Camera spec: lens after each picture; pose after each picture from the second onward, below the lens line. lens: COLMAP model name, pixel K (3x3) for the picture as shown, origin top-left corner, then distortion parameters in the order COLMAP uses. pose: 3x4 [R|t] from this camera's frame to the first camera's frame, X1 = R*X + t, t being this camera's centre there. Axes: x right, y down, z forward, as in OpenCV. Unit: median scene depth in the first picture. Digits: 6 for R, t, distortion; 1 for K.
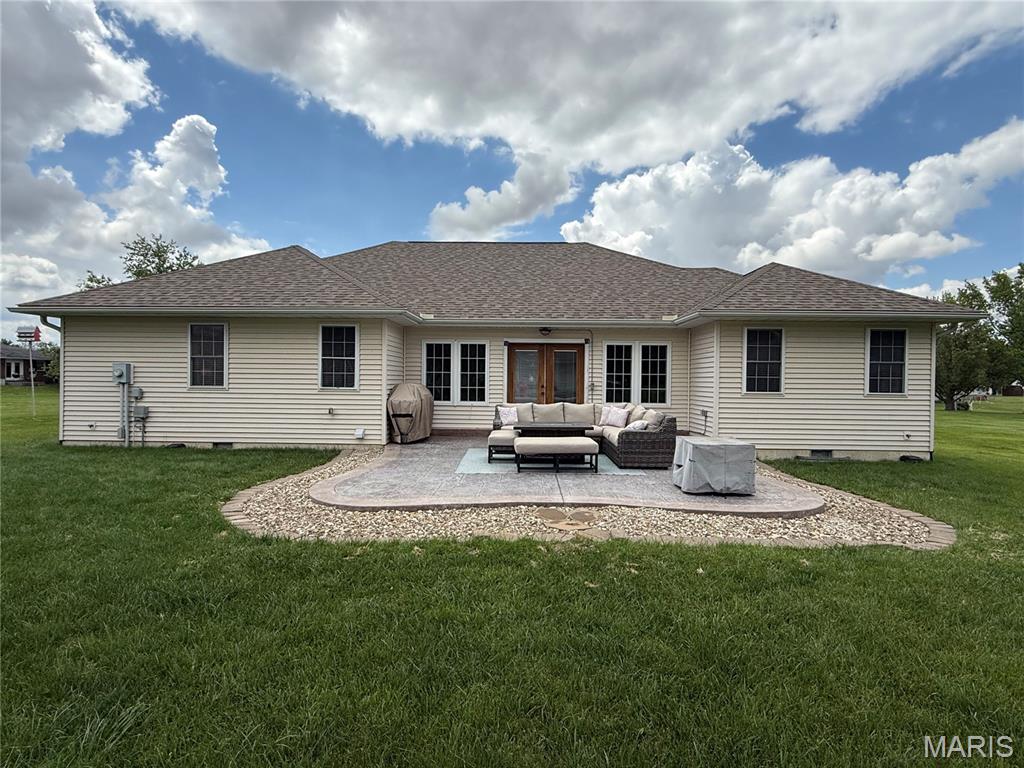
lens RADIAL K [[514.6, 0, 512.0], [0, 514.6, 384.0], [0, 0, 1]] dist [-0.001407, 0.001208]
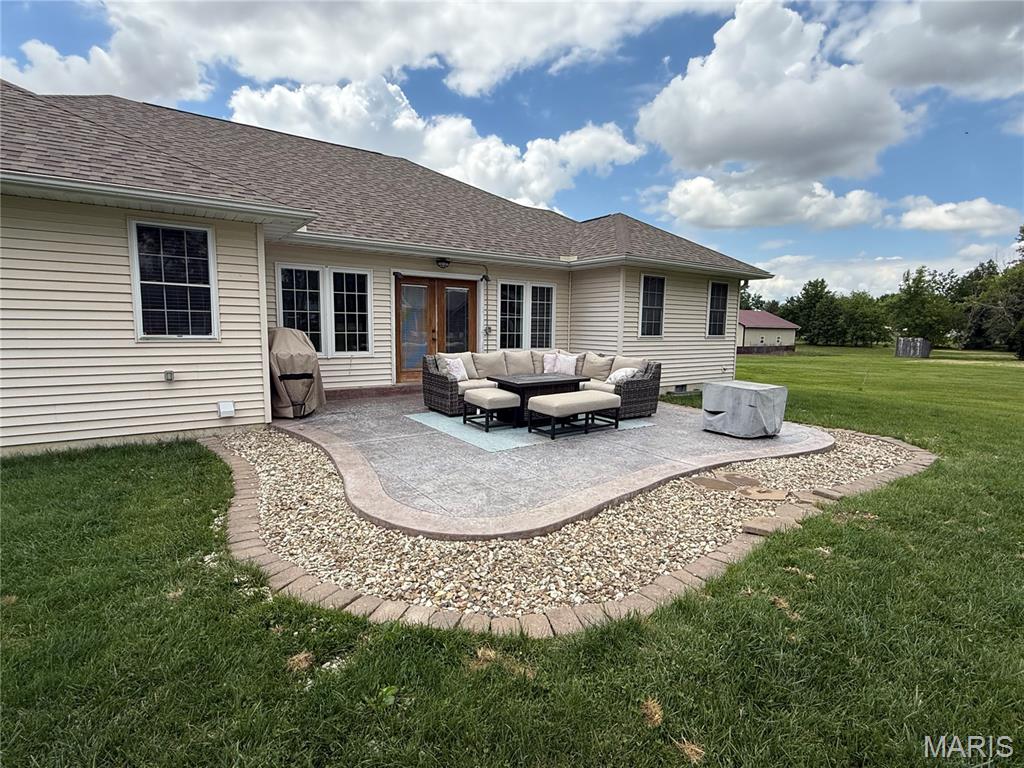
lens RADIAL K [[514.6, 0, 512.0], [0, 514.6, 384.0], [0, 0, 1]] dist [-0.001407, 0.001208]
pose [[0.796015, -0.066967, 0.601561, -0.345235], [-0.002470, 0.993493, 0.113866, -0.005019], [-0.605272, -0.092125, 0.790670, 0.267586]]
